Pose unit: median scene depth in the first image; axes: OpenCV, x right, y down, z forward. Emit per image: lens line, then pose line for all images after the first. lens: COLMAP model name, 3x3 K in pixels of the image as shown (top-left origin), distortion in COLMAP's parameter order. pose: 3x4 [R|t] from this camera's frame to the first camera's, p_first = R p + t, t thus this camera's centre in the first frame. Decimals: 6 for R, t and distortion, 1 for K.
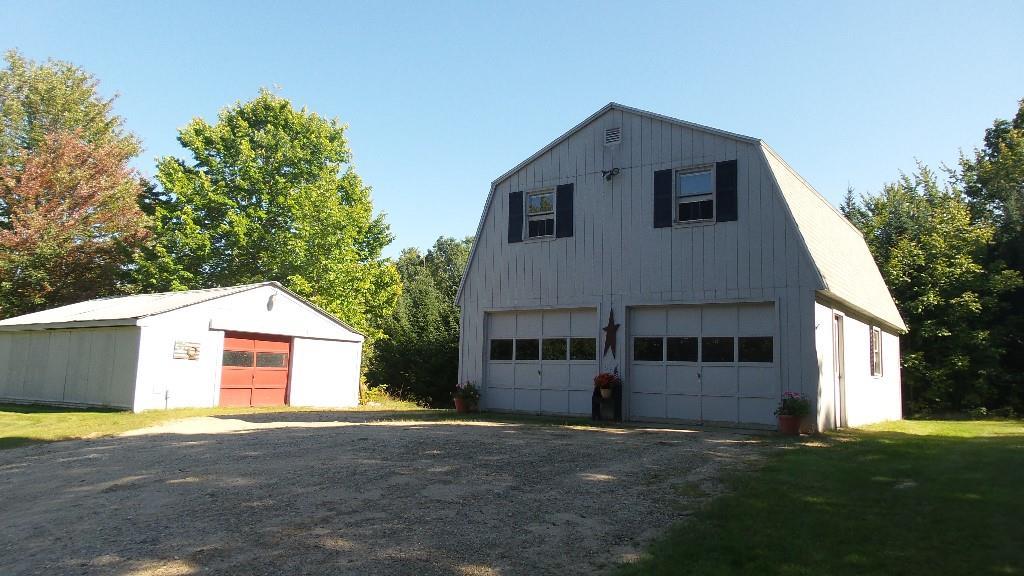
lens RADIAL K [[735.1, 0, 503.5], [0, 735.1, 295.6], [0, 0, 1]] dist [-0.001715, -0.005666]
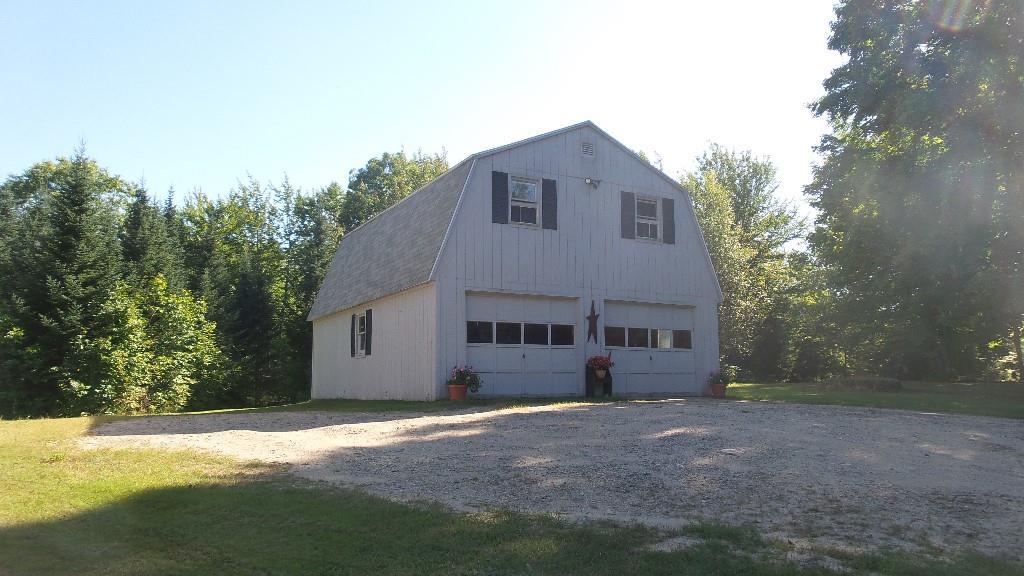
lens RADIAL K [[735.1, 0, 507.1], [0, 735.1, 281.0], [0, 0, 1]] dist [-0.001715, -0.005666]
pose [[0.409772, 0.076606, 0.908966, -0.926801], [-0.098155, 0.994385, -0.039555, 0.044446], [-0.906892, -0.073011, 0.414990, 0.622238]]
